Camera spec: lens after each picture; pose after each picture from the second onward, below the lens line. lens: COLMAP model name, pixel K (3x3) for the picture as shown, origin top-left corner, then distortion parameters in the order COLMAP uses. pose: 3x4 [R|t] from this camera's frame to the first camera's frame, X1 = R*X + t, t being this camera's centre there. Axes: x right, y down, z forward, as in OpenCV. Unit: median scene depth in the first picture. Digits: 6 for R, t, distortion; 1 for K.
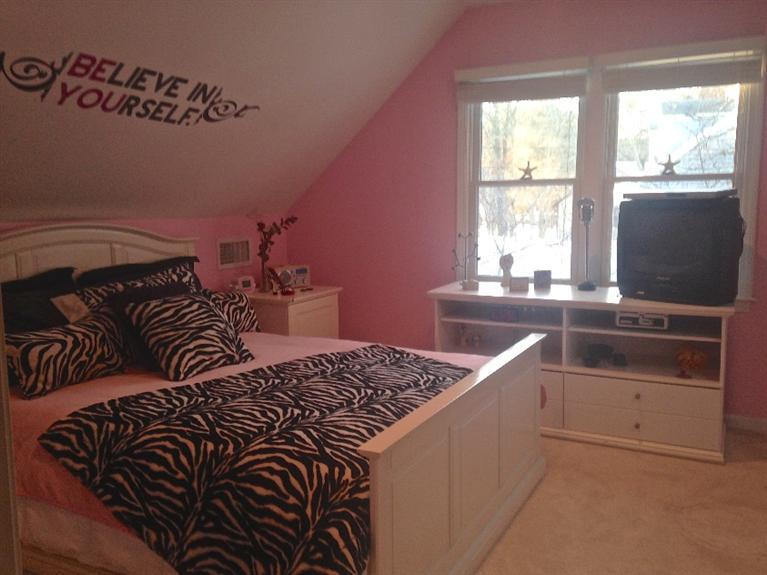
lens RADIAL K [[700.3, 0, 379.5], [0, 700.3, 282.8], [0, 0, 1]] dist [0.194930, -0.286234]
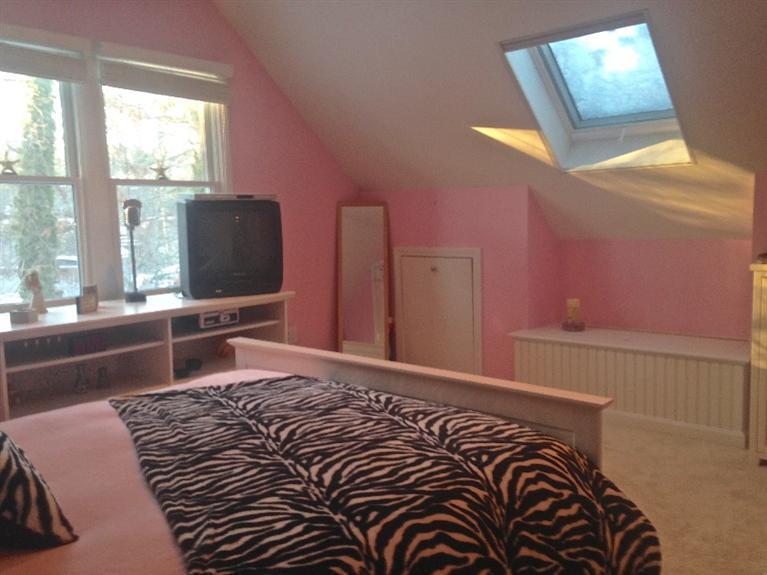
lens RADIAL K [[700.3, 0, 379.5], [0, 700.3, 282.8], [0, 0, 1]] dist [0.194930, -0.286234]
pose [[0.209591, -0.088360, 0.973789, -0.796842], [0.141229, 0.988201, 0.059270, -0.035523], [-0.967536, 0.125105, 0.219597, 0.768744]]
